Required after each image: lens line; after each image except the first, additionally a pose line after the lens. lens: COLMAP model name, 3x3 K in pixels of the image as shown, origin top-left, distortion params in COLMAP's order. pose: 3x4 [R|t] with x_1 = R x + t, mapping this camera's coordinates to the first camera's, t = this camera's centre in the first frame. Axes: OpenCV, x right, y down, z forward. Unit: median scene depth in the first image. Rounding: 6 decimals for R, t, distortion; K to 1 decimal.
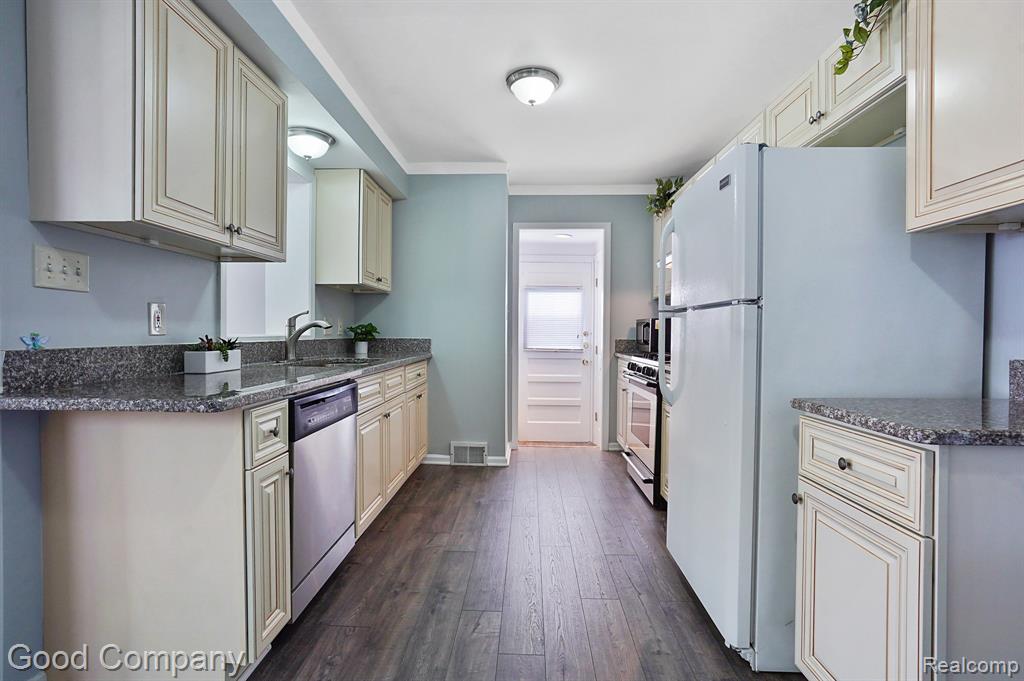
lens RADIAL K [[468.7, 0, 512.0], [0, 468.7, 340.5], [0, 0, 1]] dist [-0.002310, -0.000228]
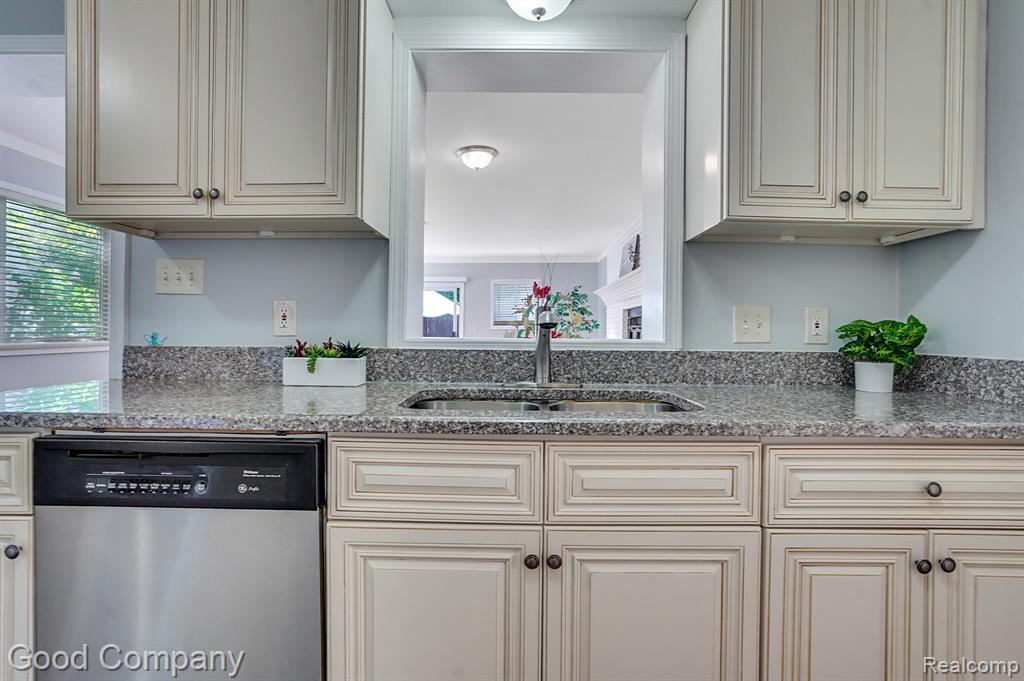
lens RADIAL K [[468.7, 0, 512.0], [0, 468.7, 340.5], [0, 0, 1]] dist [-0.002310, -0.000228]
pose [[0.021807, 0.013322, -0.999673, 0.157006], [-0.029087, 0.999496, 0.012685, -0.028135], [0.999339, 0.028801, 0.022184, 1.451602]]
